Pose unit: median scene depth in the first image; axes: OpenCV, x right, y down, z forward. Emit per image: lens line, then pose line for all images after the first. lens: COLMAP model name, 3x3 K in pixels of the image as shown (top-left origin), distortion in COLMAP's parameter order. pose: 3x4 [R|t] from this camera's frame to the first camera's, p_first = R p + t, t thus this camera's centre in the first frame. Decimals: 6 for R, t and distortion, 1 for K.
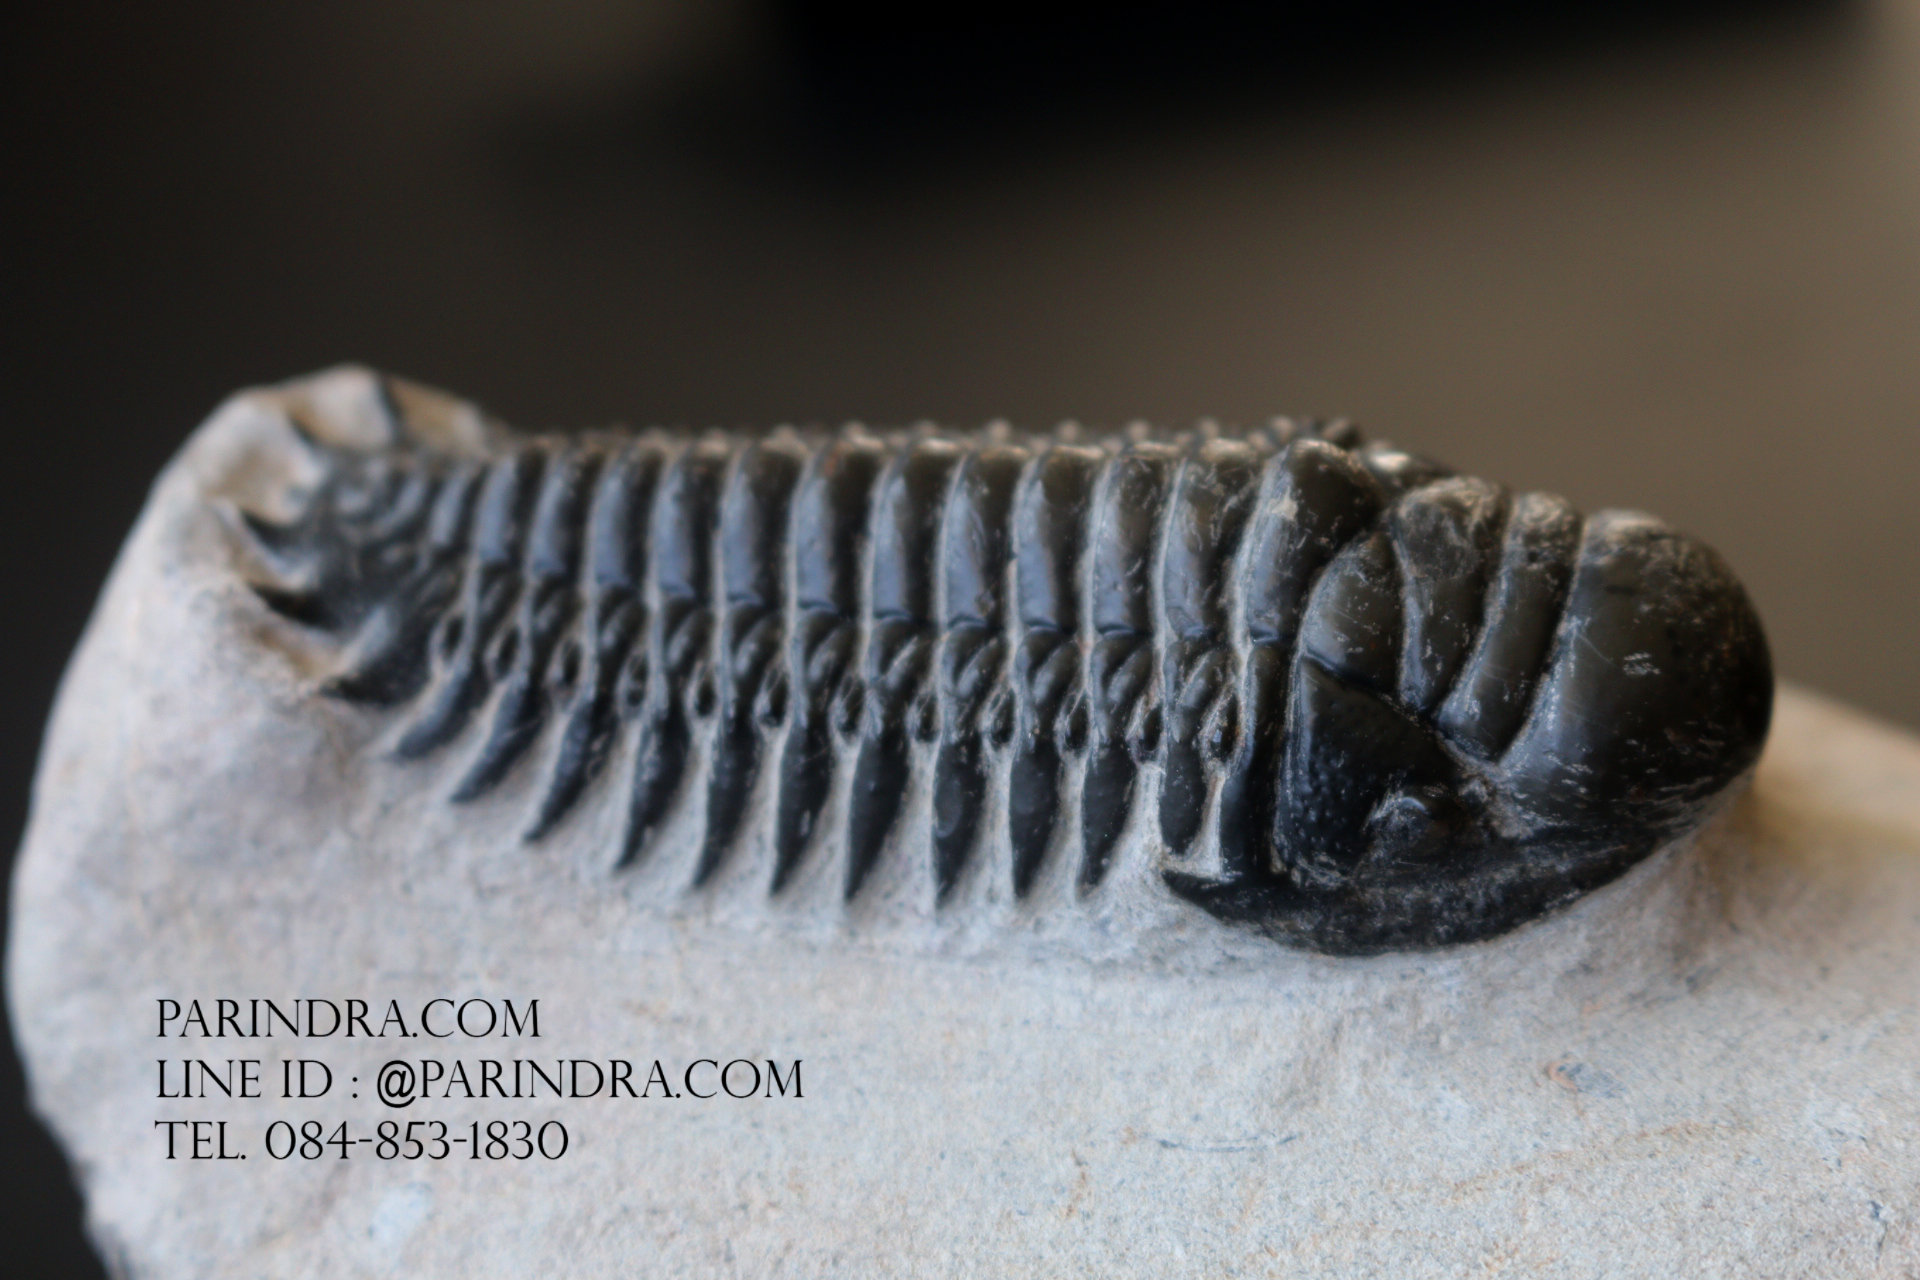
lens RADIAL K [[4528.5, 0, 960.0], [0, 4528.5, 640.0], [0, 0, 1]] dist [0.038360, -0.168506]
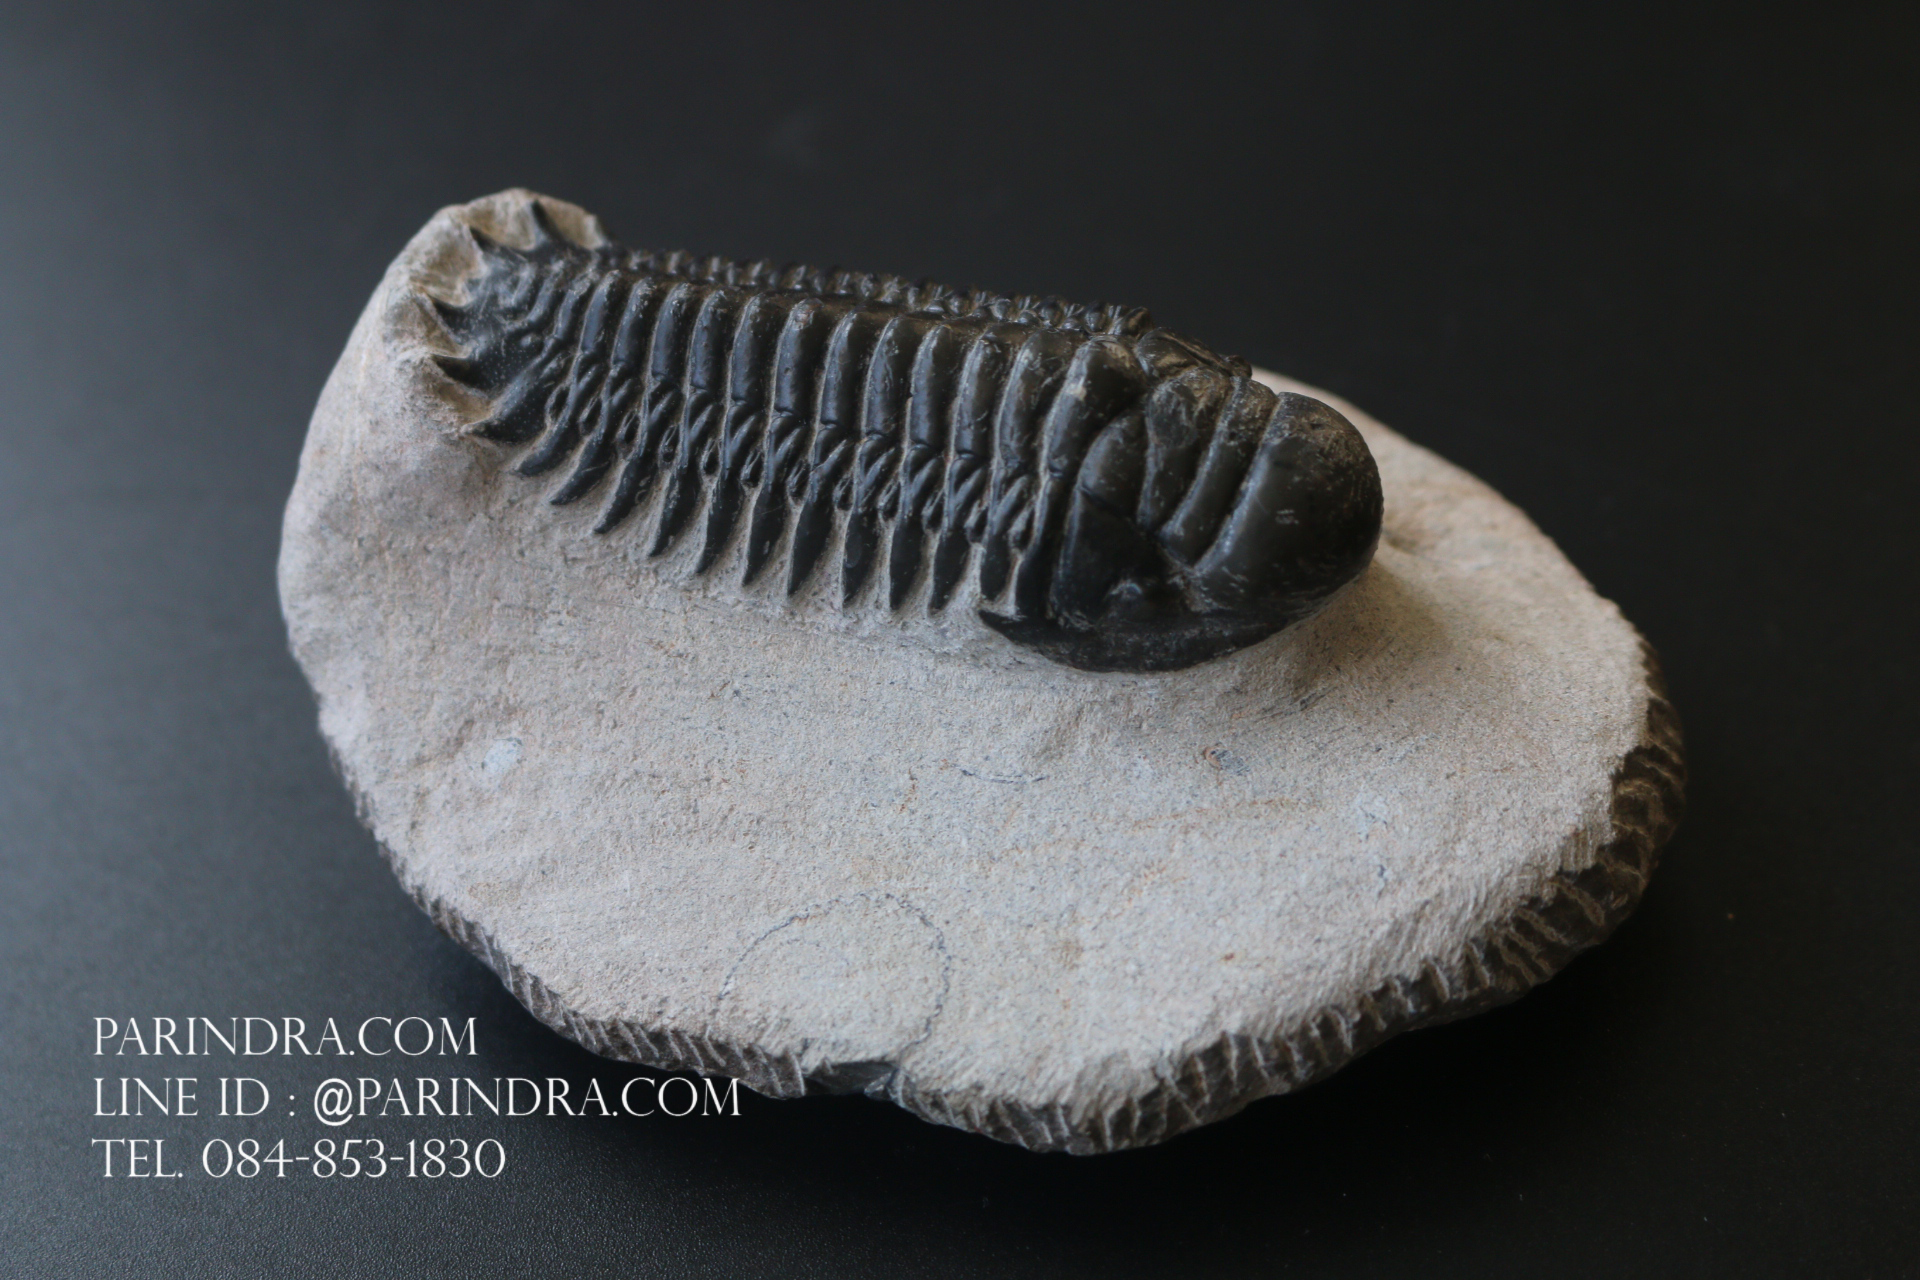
lens RADIAL K [[3581.9, 0, 960.0], [0, 3581.9, 640.0], [0, 0, 1]] dist [-0.017294, 0.022053]
pose [[0.994071, 0.101288, -0.039554, 0.088483], [-0.089813, 0.969877, 0.226434, -0.223947], [0.061298, -0.221539, 0.973223, -0.239620]]
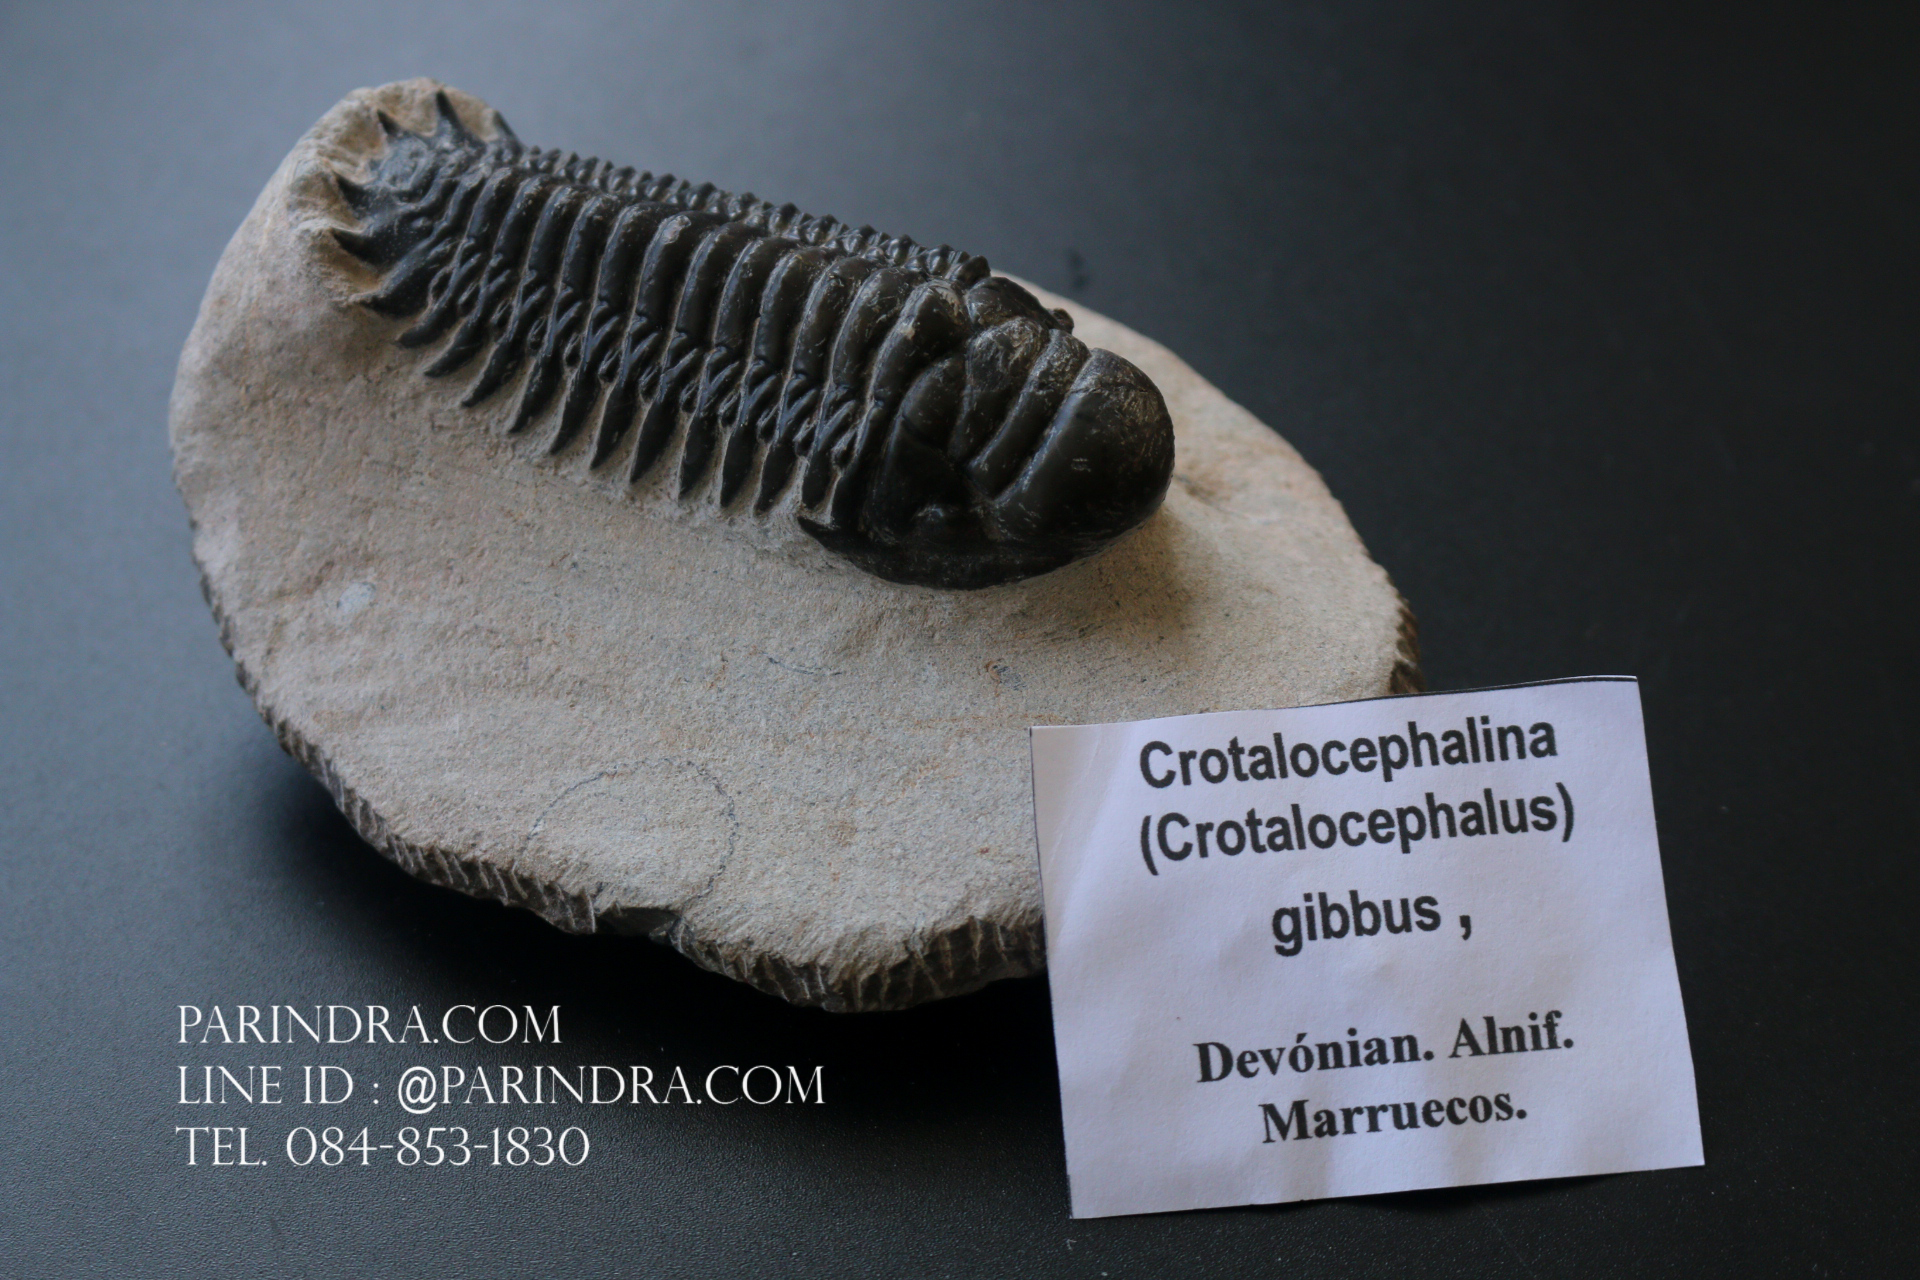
lens RADIAL K [[4085.1, 0, 960.0], [0, 4085.1, 640.0], [0, 0, 1]] dist [-0.008239, 0.400842]
pose [[0.977233, 0.211551, -0.016211, 0.141715], [-0.199696, 0.942899, 0.266577, -0.341224], [0.071680, -0.257271, 0.963677, -0.553592]]
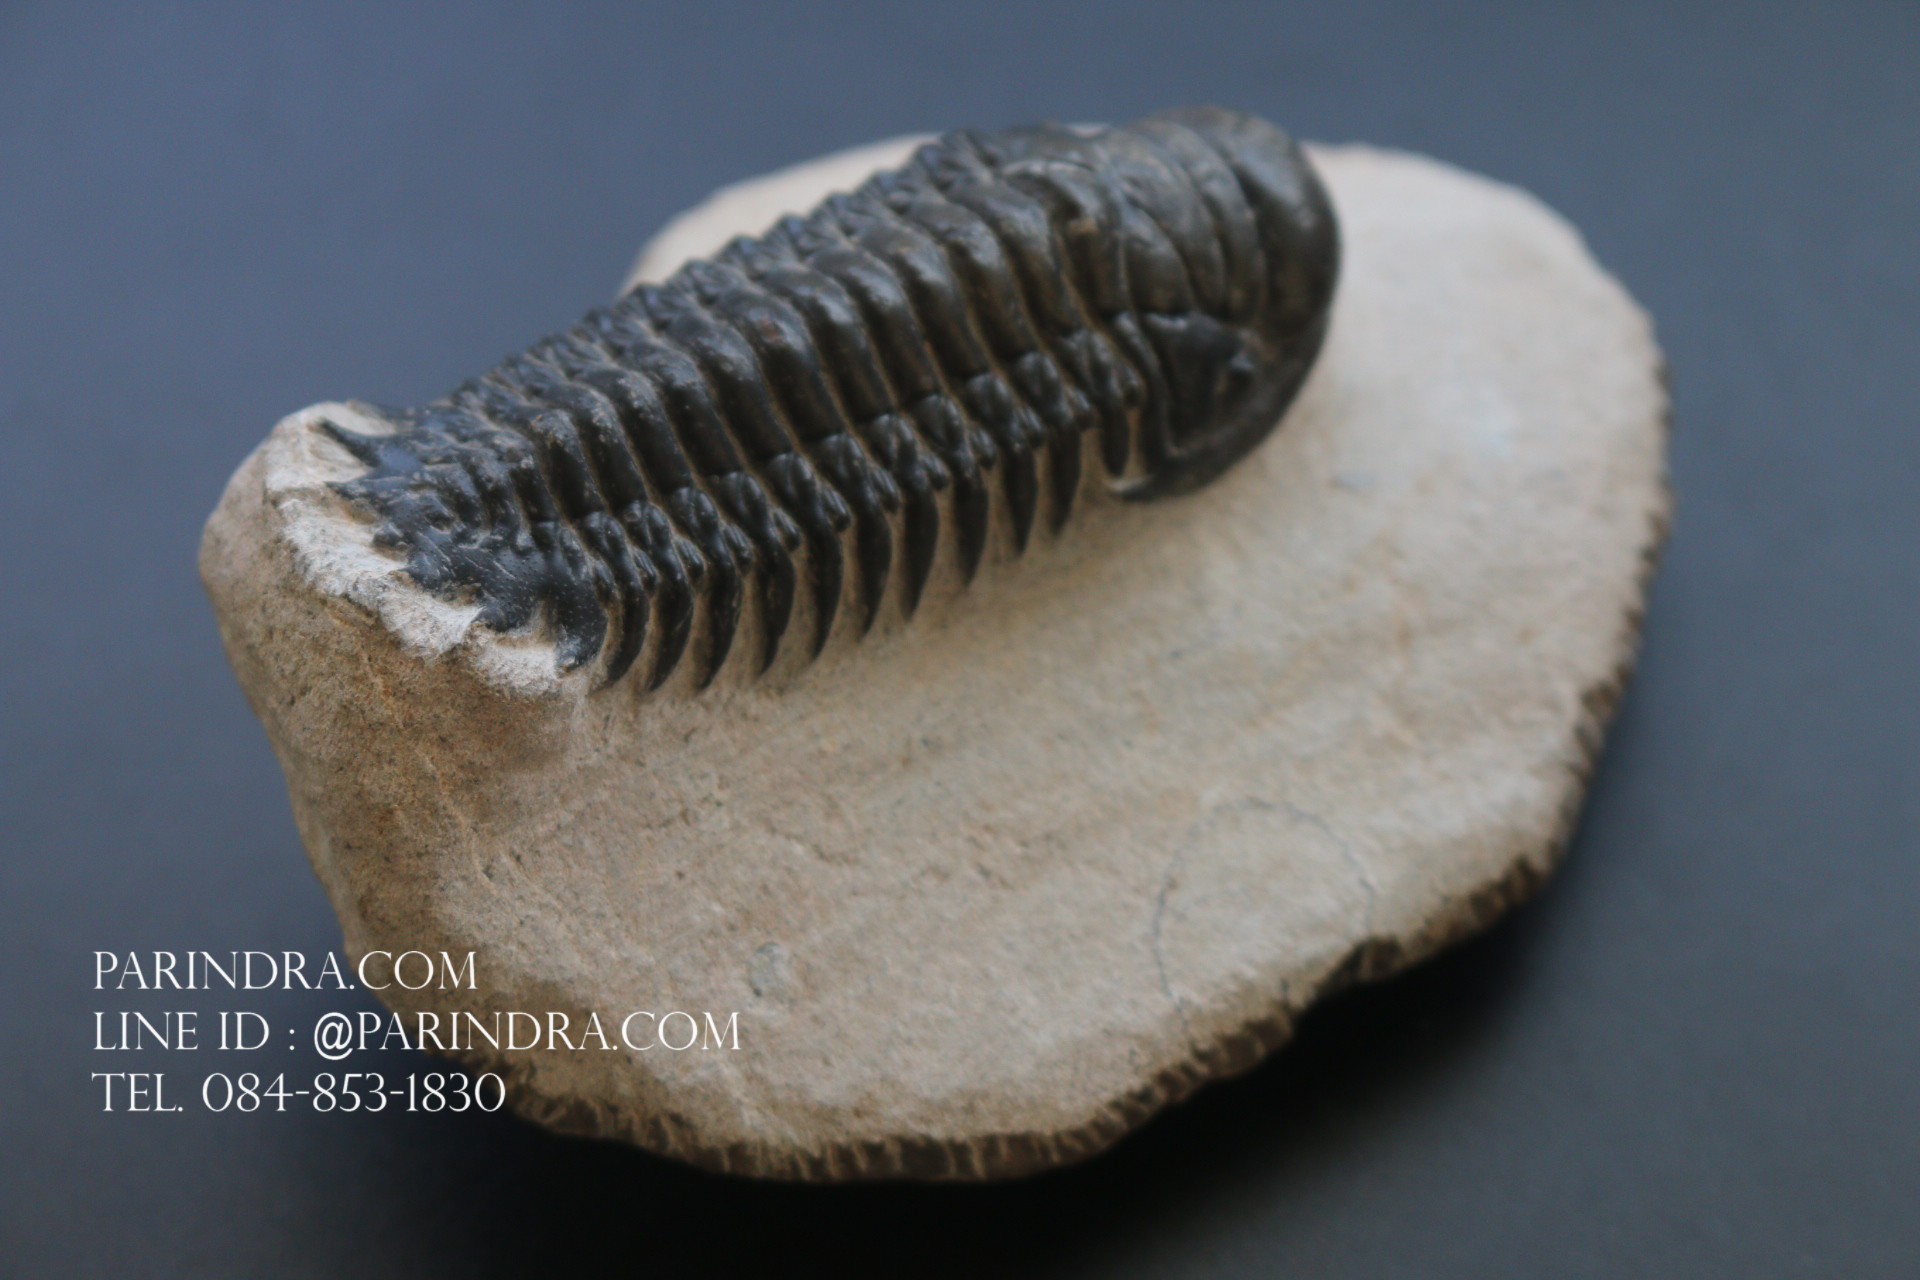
lens RADIAL K [[4528.5, 0, 960.0], [0, 4528.5, 640.0], [0, 0, 1]] dist [0.038360, -0.168506]
pose [[0.697738, -0.489818, 0.522724, -0.757194], [0.312818, 0.864787, 0.392794, -0.484070], [-0.644443, -0.110550, 0.756619, -0.060726]]
